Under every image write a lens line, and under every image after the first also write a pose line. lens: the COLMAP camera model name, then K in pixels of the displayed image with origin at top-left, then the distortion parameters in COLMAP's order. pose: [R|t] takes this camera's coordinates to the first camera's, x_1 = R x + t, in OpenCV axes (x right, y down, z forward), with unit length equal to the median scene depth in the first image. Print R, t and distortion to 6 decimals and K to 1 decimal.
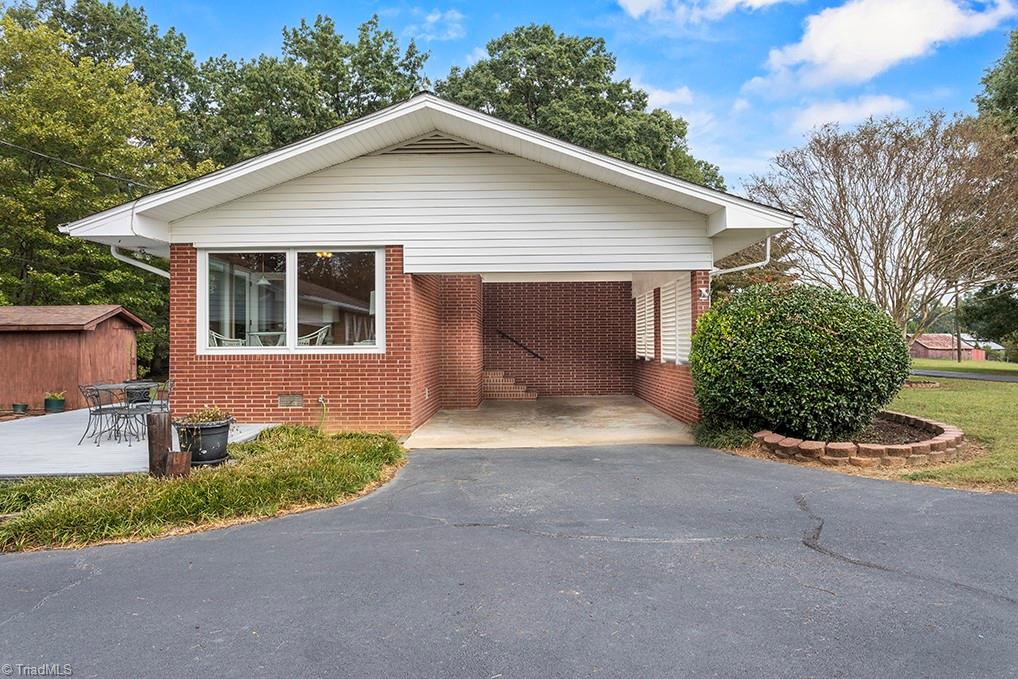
lens RADIAL K [[729.6, 0, 516.4], [0, 729.6, 335.0], [0, 0, 1]] dist [-0.001384, 0.008362]
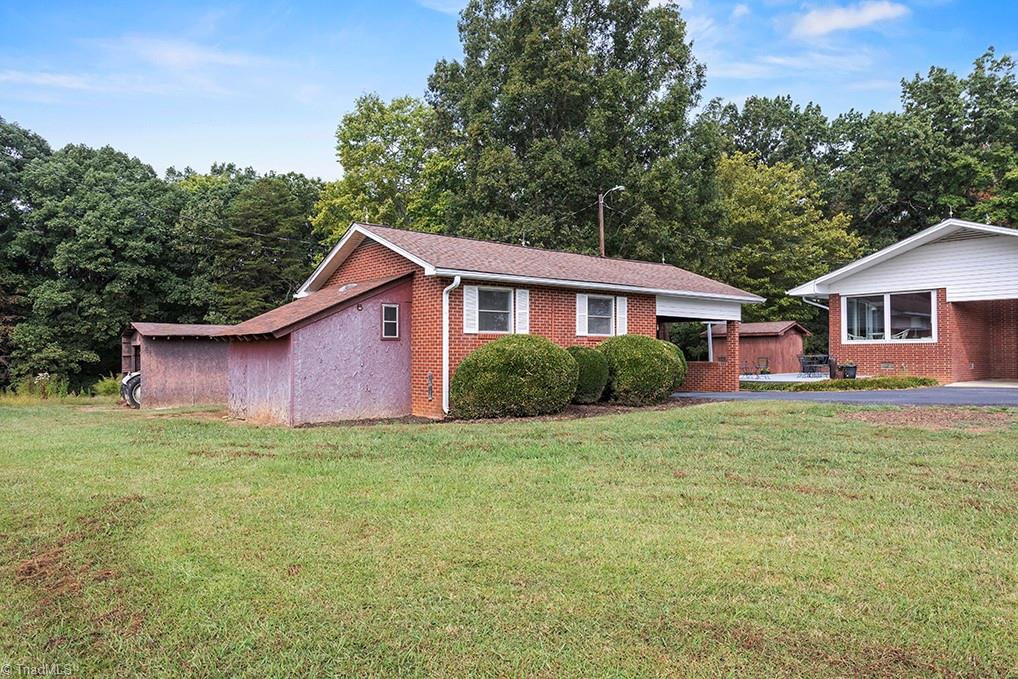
lens RADIAL K [[729.6, 0, 515.4], [0, 729.6, 333.4], [0, 0, 1]] dist [-0.001384, 0.008362]
pose [[0.683175, -0.021243, -0.729945, 0.475325], [0.012888, 0.999772, -0.017034, 0.019023], [0.730141, 0.002230, 0.683293, -1.171826]]
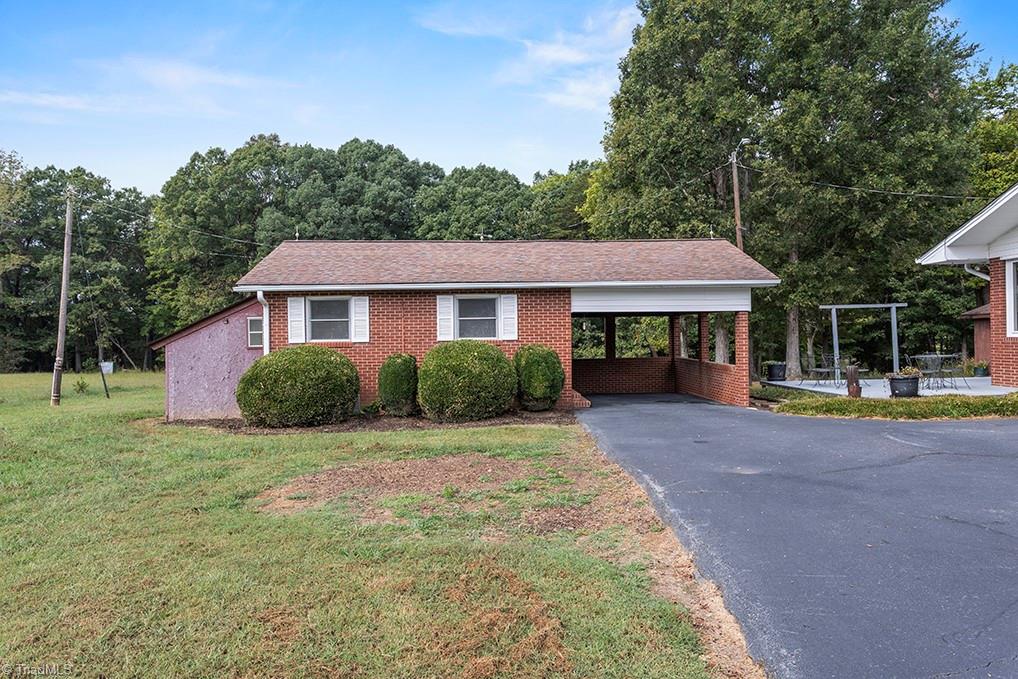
lens RADIAL K [[729.6, 0, 507.1], [0, 729.6, 337.1], [0, 0, 1]] dist [-0.001384, 0.008362]
pose [[0.059927, 0.004415, -0.998193, 0.860073], [0.031730, 0.999476, 0.006326, -0.011279], [0.997698, -0.032052, 0.059755, -0.029593]]
